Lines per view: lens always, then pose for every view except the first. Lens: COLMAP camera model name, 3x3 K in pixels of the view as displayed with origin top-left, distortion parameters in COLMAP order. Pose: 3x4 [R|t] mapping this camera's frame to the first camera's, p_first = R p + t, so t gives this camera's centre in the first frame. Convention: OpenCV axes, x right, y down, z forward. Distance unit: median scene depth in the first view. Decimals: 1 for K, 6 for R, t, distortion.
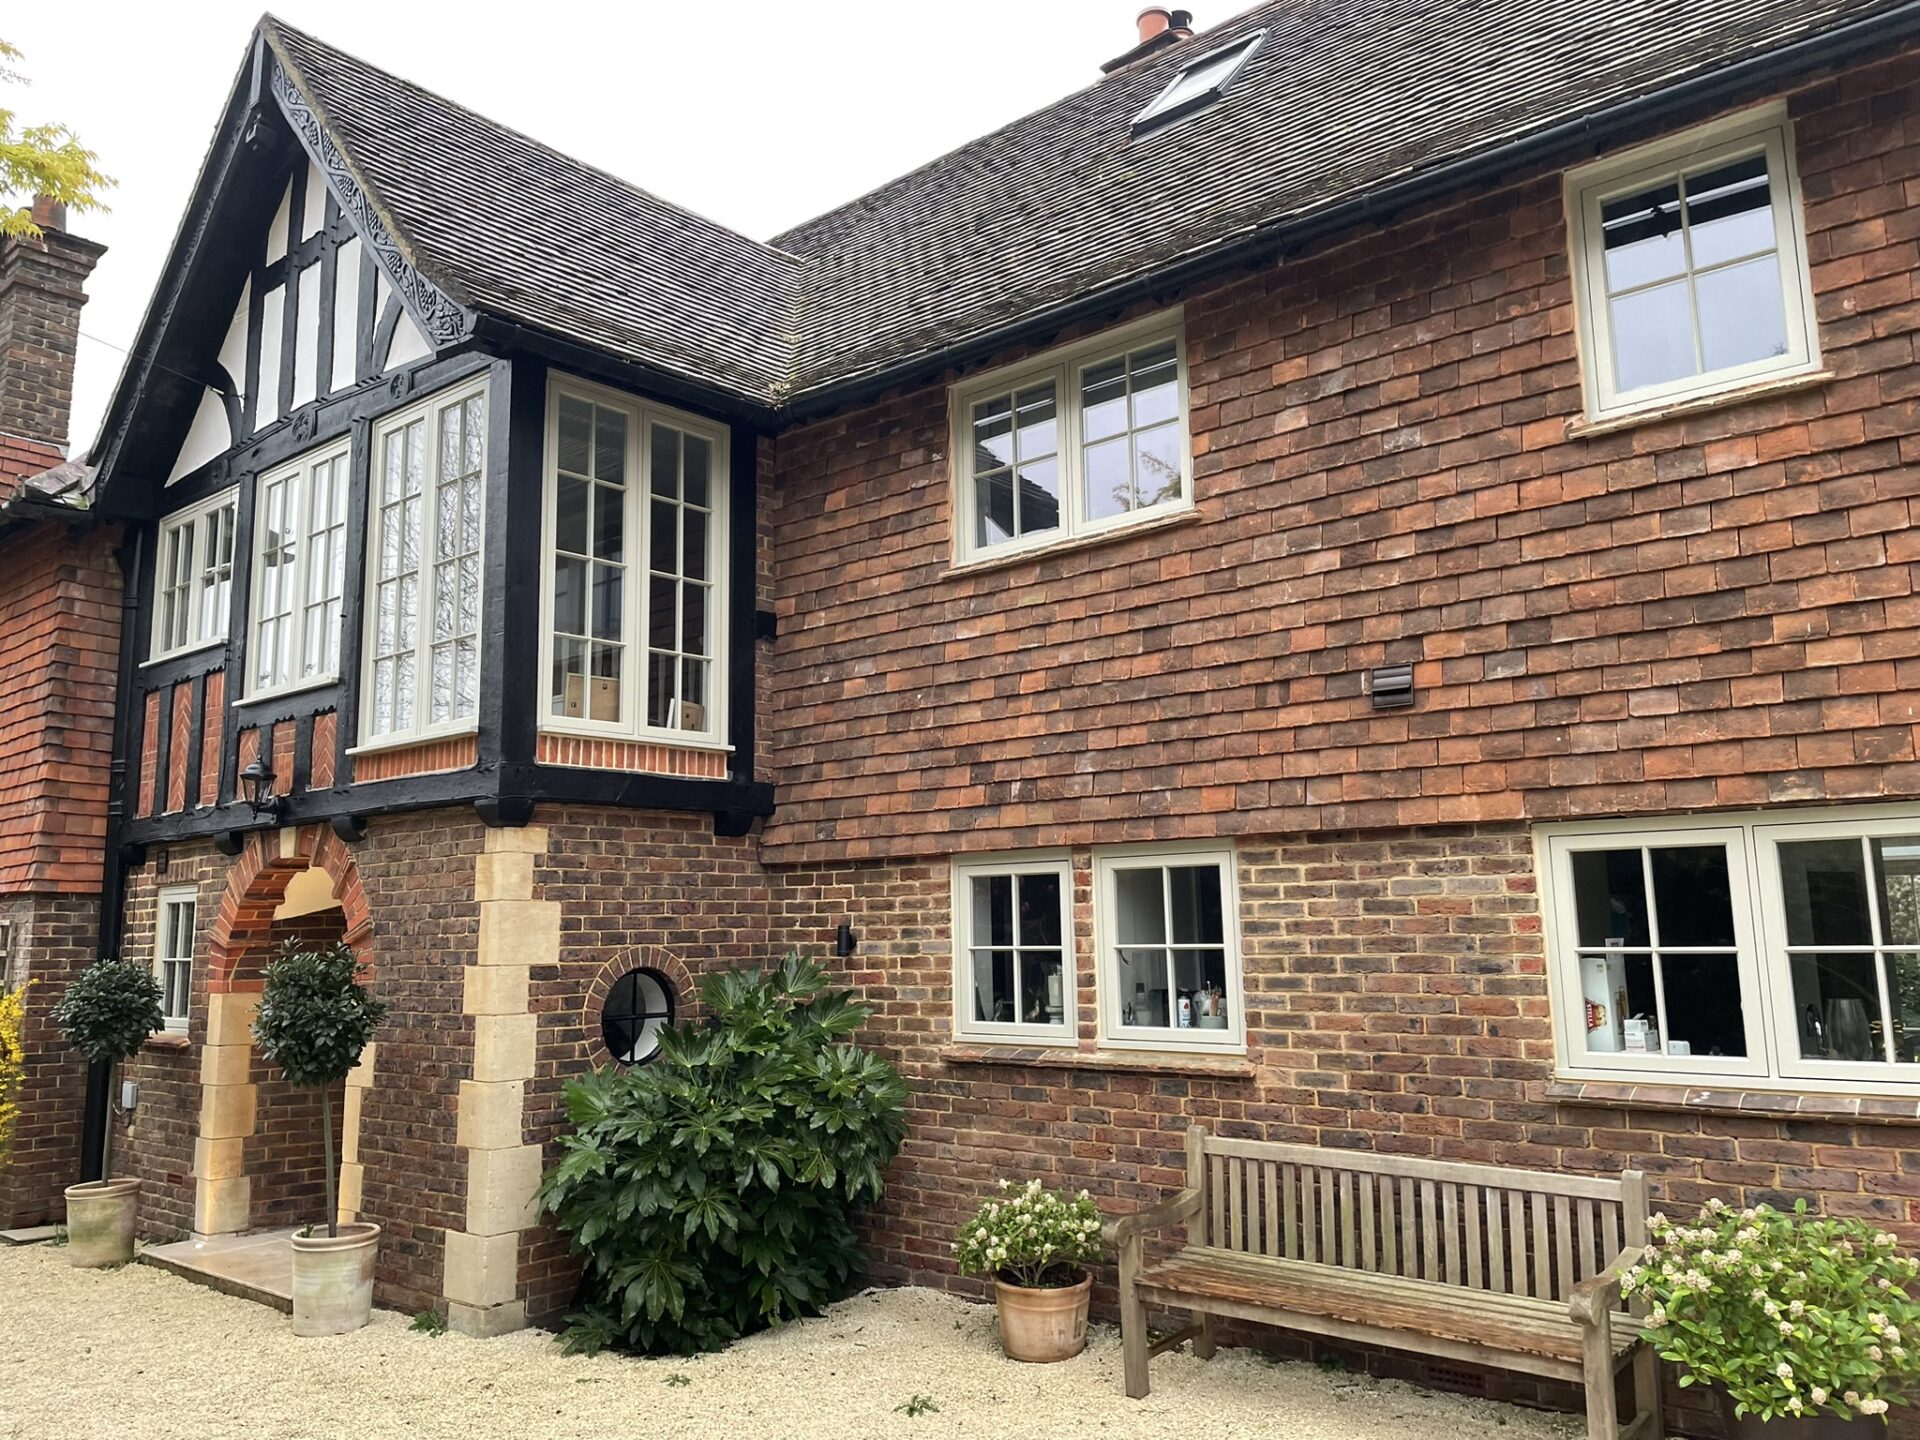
lens RADIAL K [[1435.0, 0, 954.0], [0, 1435.0, 710.8], [0, 0, 1]] dist [0.082621, -0.073473]
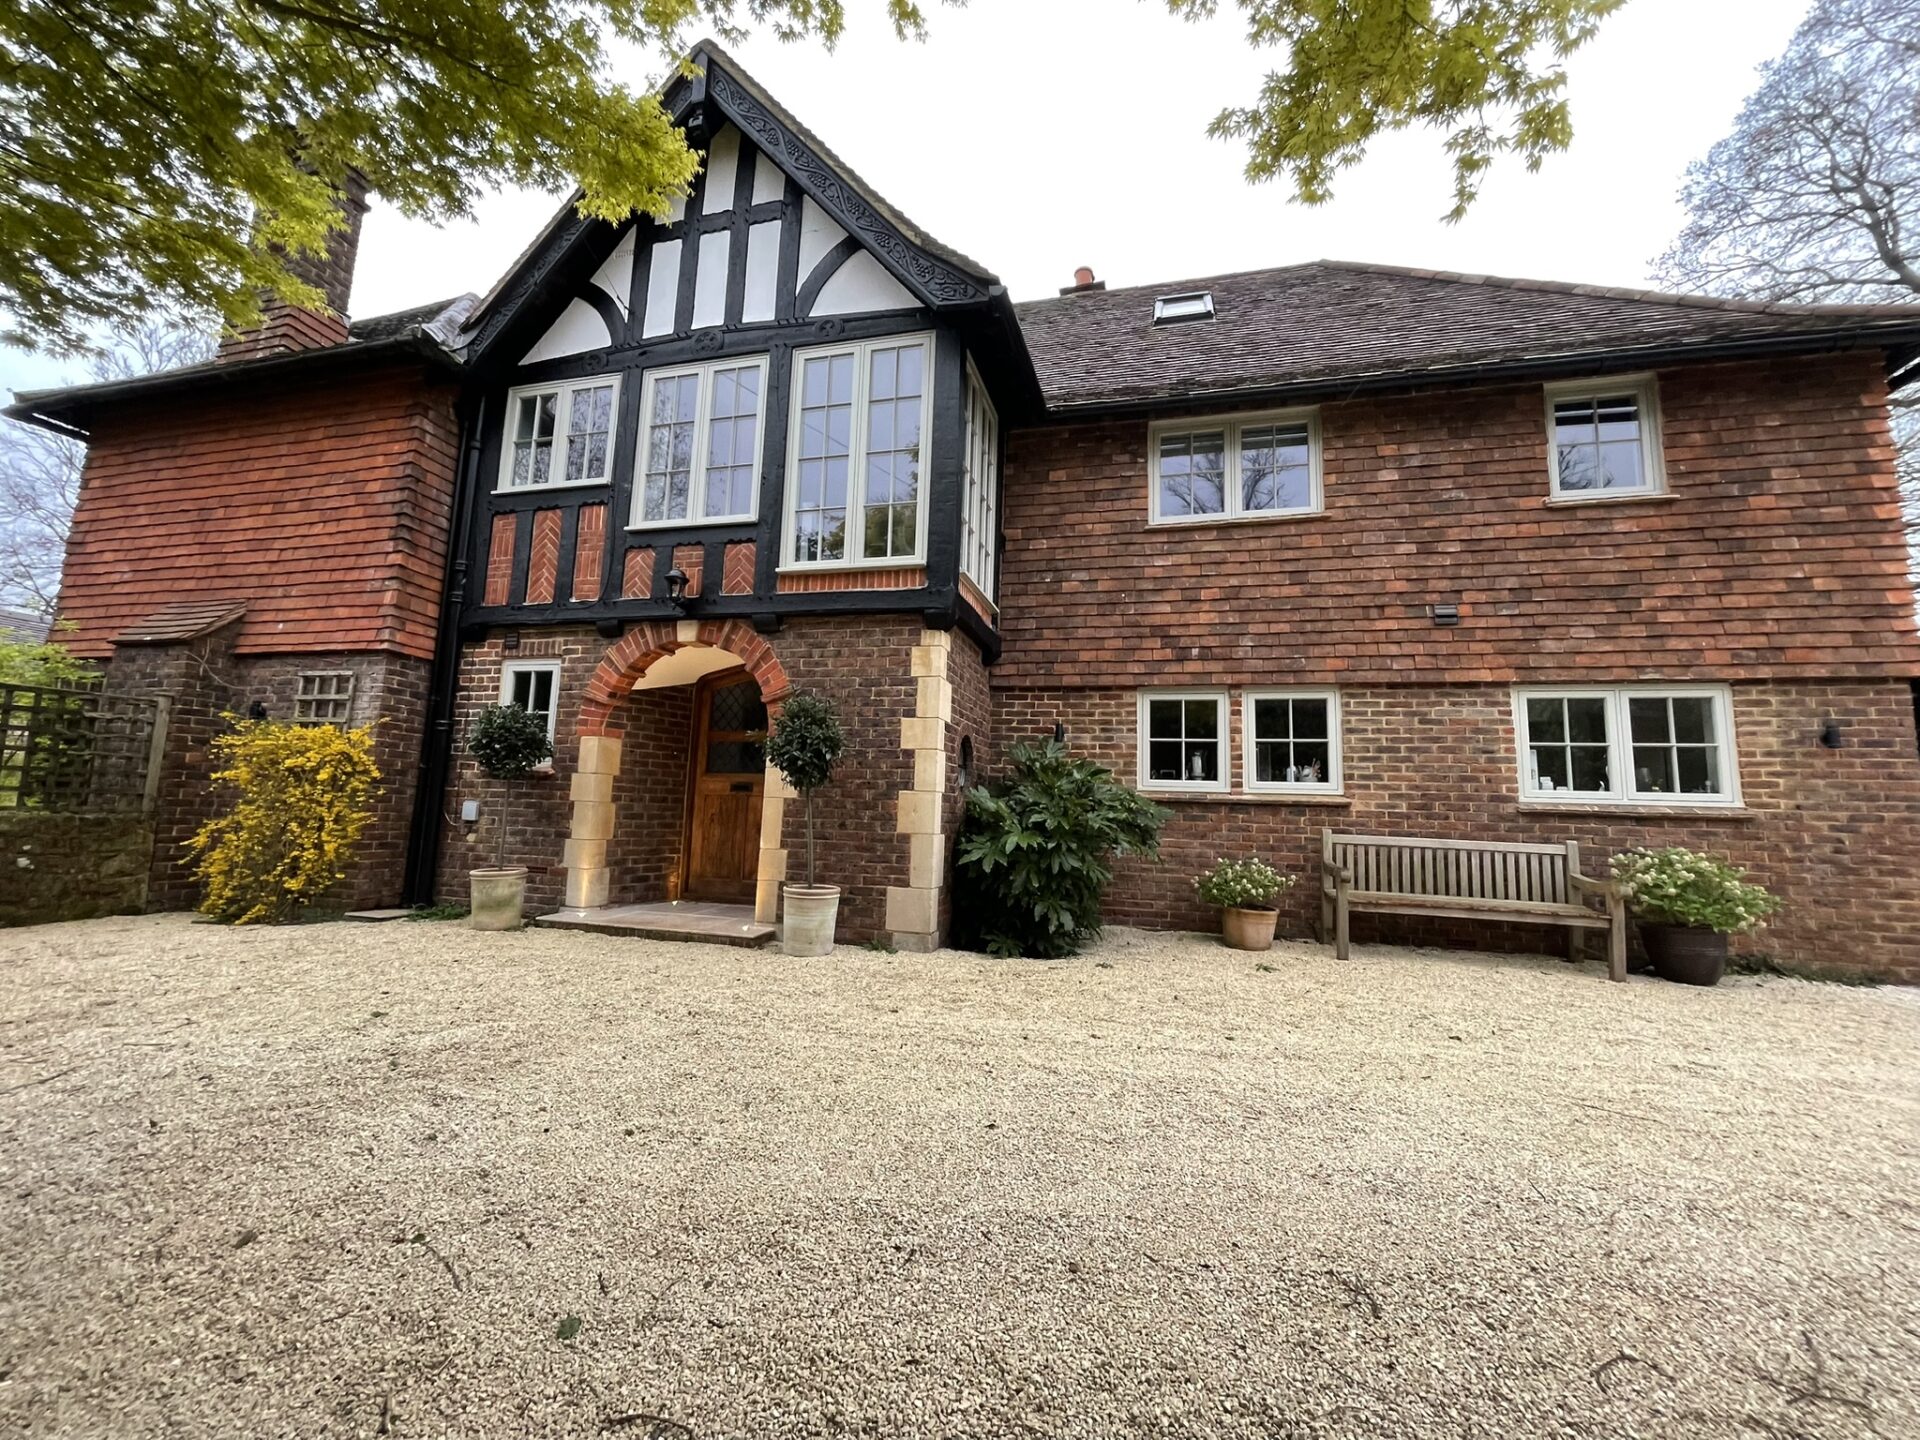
lens RADIAL K [[770.7, 0, 956.1], [0, 770.7, 720.2], [0, 0, 1]] dist [0.001426, 0.000921]
pose [[0.901352, 0.098674, 0.421696, -0.622169], [-0.113860, 0.993437, 0.010911, 0.162823], [-0.417852, -0.057849, 0.906671, 0.248199]]
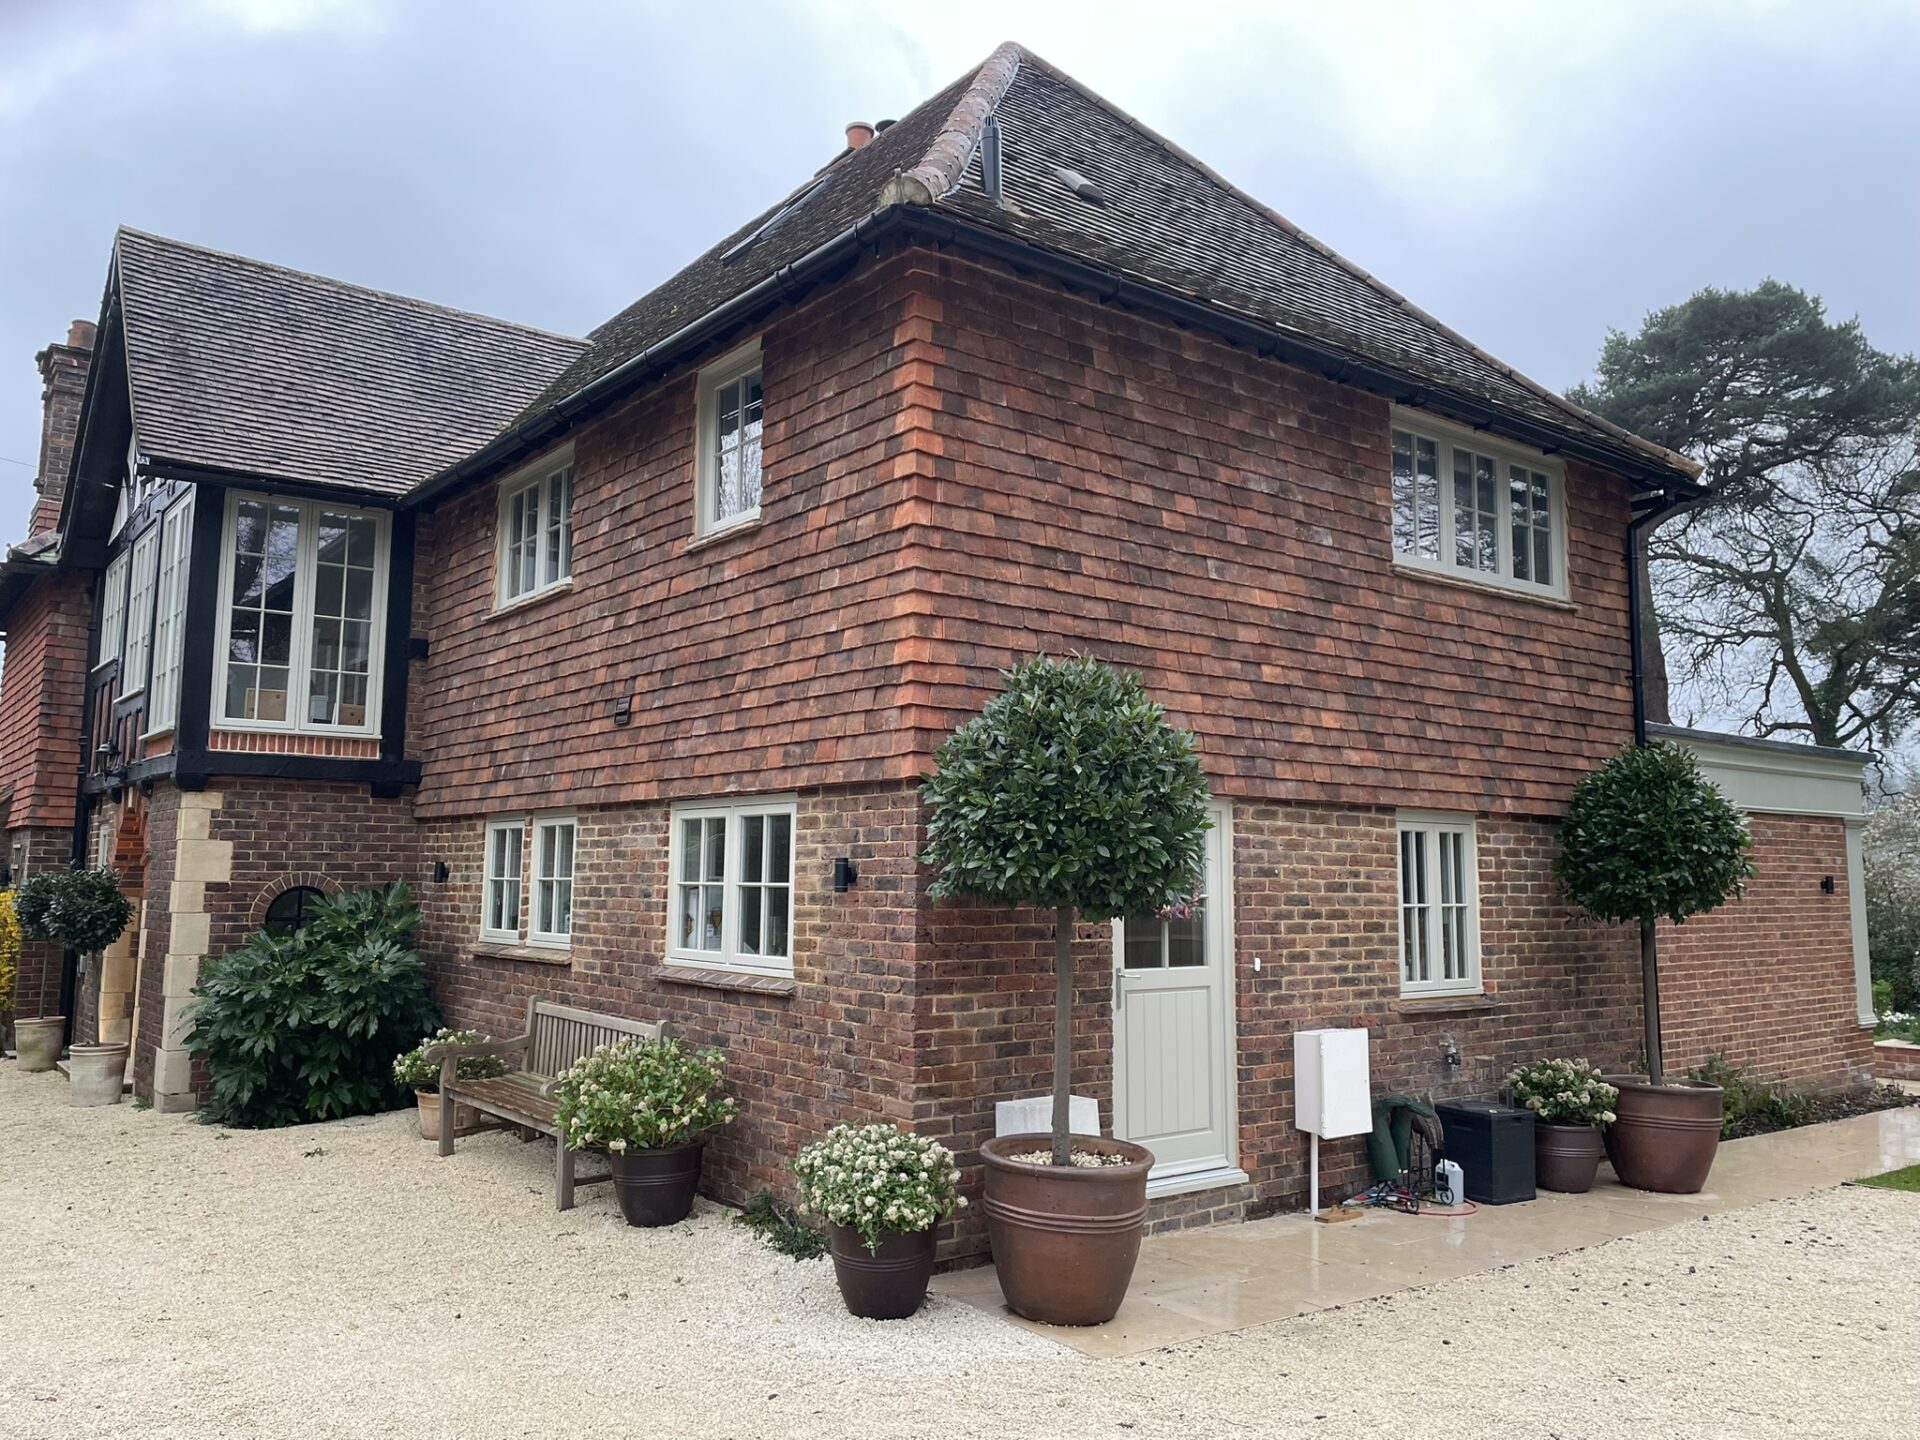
lens RADIAL K [[1435.0, 0, 942.6], [0, 1435.0, 713.2], [0, 0, 1]] dist [0.082621, -0.073473]
pose [[0.978744, 0.002778, -0.205069, 0.777320], [0.005824, 0.999128, 0.041332, -0.061035], [0.205005, -0.041648, 0.977874, -0.337700]]
